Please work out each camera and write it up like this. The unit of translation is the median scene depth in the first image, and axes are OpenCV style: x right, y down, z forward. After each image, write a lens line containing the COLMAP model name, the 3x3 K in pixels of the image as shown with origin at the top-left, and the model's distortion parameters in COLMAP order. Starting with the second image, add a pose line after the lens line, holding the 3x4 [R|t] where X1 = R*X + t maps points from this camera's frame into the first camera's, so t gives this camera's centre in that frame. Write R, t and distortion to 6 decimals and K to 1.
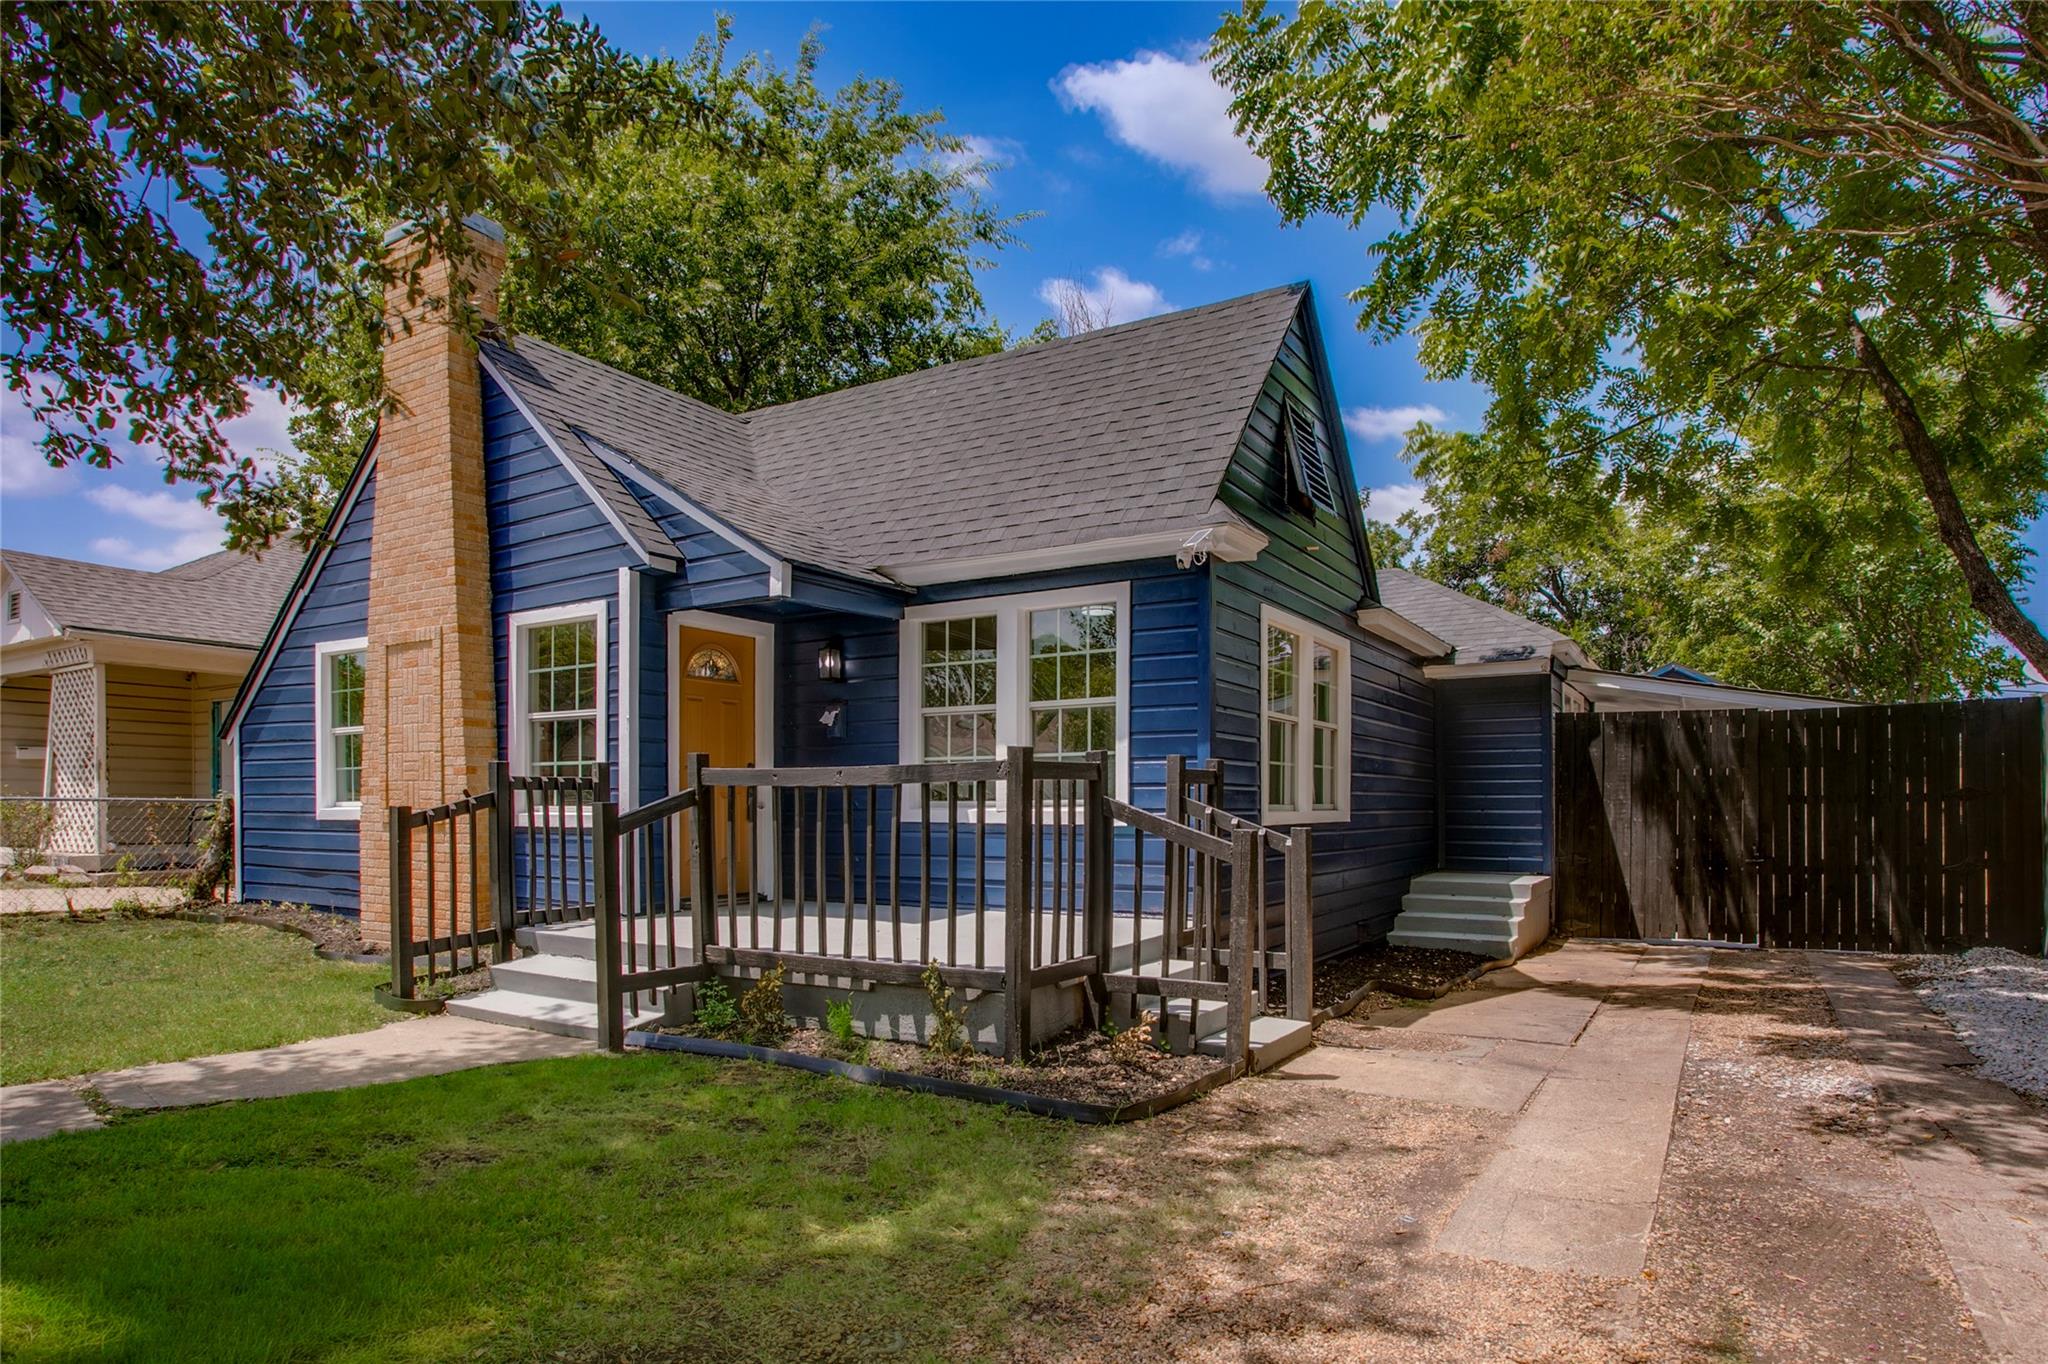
lens RADIAL K [[1804.0, 0, 926.3], [0, 1804.0, 774.8], [0, 0, 1]] dist [-0.093160, 0.032839]
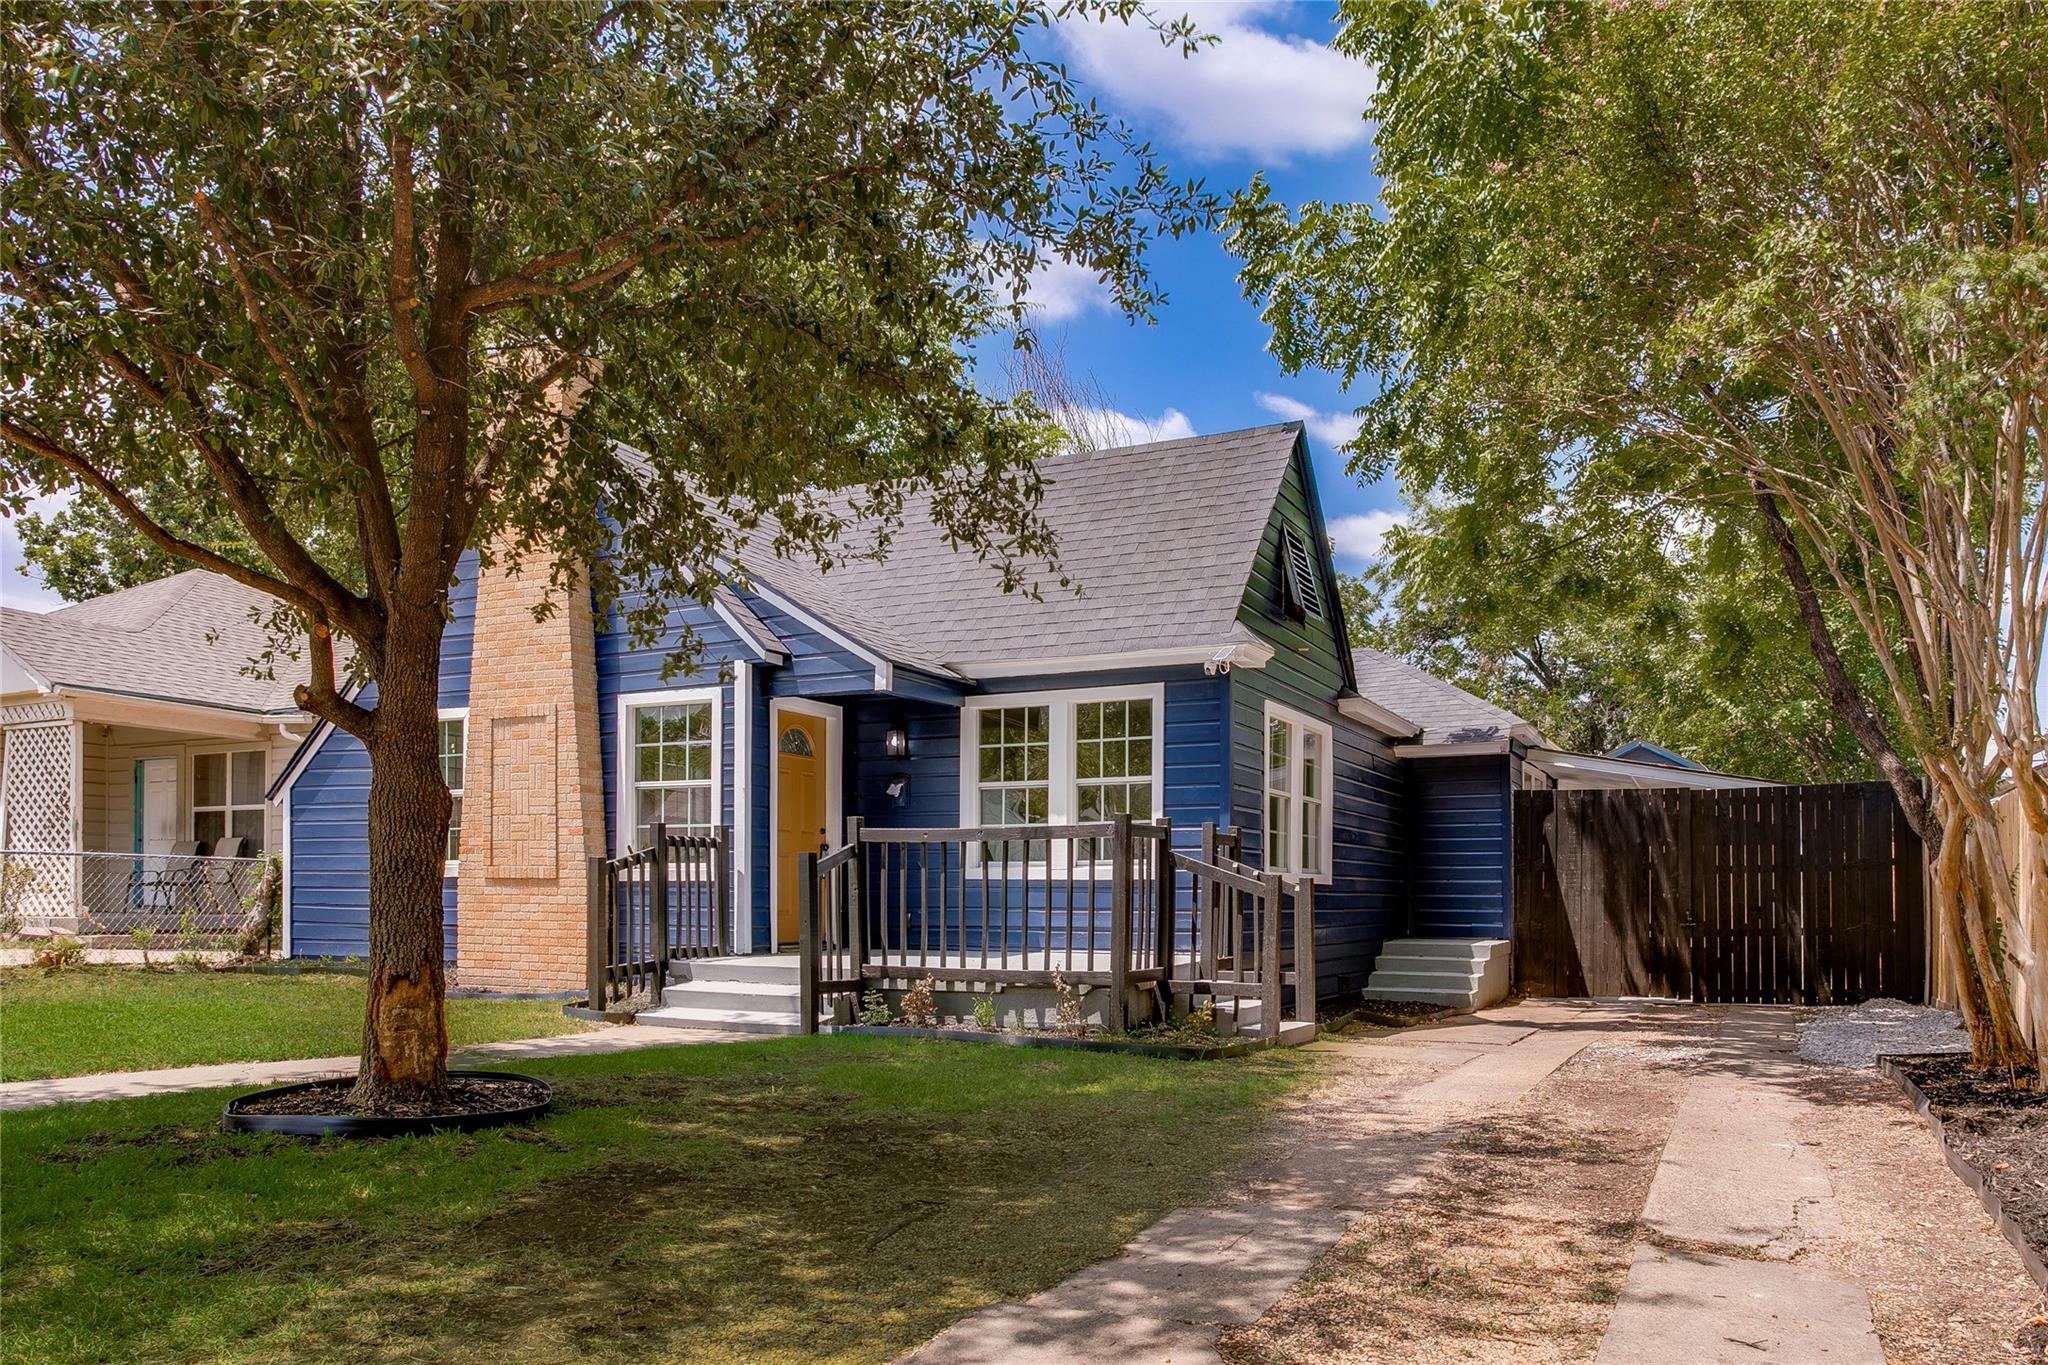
lens RADIAL K [[2941.6, 0, 1023.0], [0, 2941.6, 685.0], [0, 0, 1]] dist [-0.152249, 0.000000]
pose [[0.989013, 0.016611, 0.146891, -0.259904], [-0.007128, 0.997869, -0.064853, 0.024057], [-0.147655, 0.063094, 0.987024, -0.909041]]
